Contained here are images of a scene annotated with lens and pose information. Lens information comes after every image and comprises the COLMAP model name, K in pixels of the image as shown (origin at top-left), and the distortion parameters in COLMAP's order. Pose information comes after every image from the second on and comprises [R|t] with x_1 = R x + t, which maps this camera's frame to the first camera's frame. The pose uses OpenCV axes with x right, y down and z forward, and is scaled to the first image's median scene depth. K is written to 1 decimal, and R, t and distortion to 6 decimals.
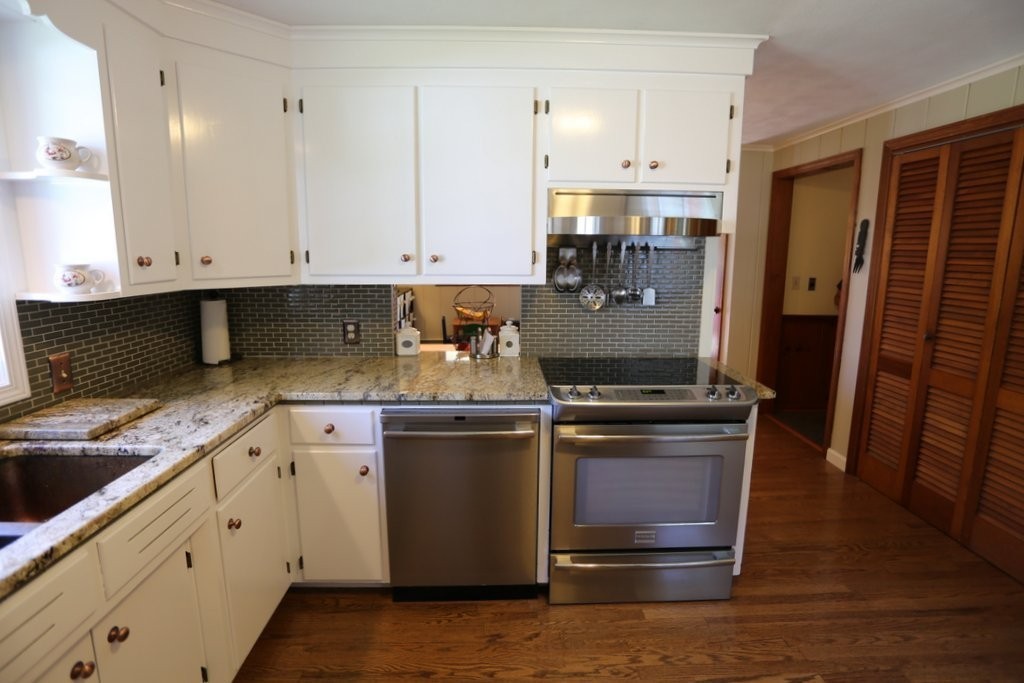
lens RADIAL K [[552.1, 0, 514.2], [0, 552.1, 336.8], [0, 0, 1]] dist [-0.000449, -0.000047]
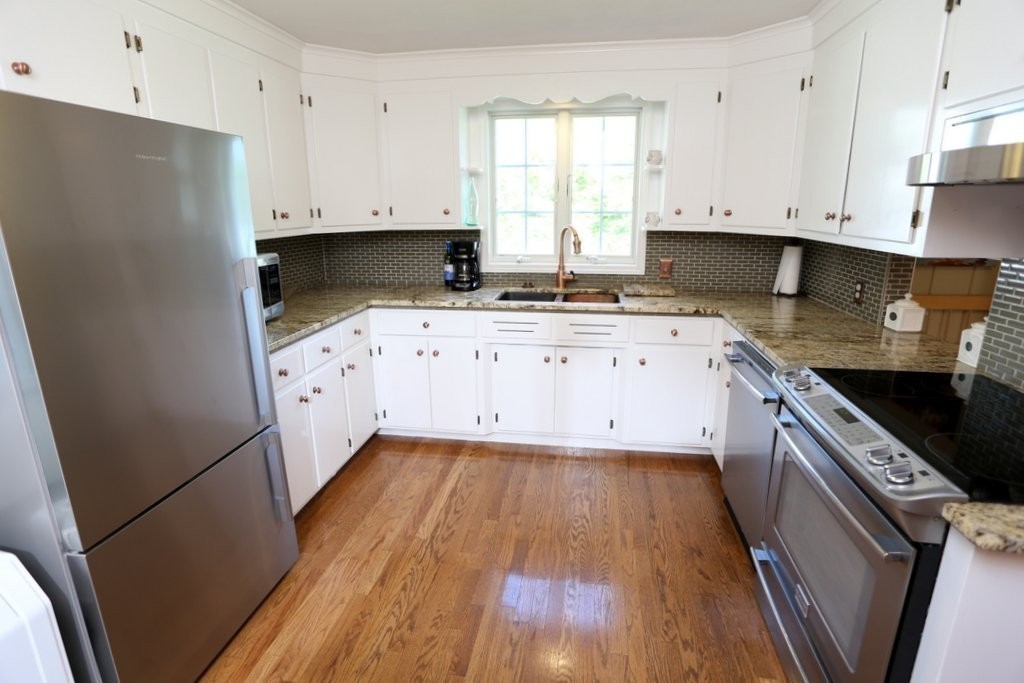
lens RADIAL K [[502.1, 0, 515.9], [0, 502.1, 340.4], [0, 0, 1]] dist [-0.015017, 0.001908]
pose [[-0.188742, 0.256122, -0.948039, 0.830628], [-0.169825, 0.942332, 0.288390, -0.094029], [0.967231, 0.215433, -0.134362, 0.623117]]
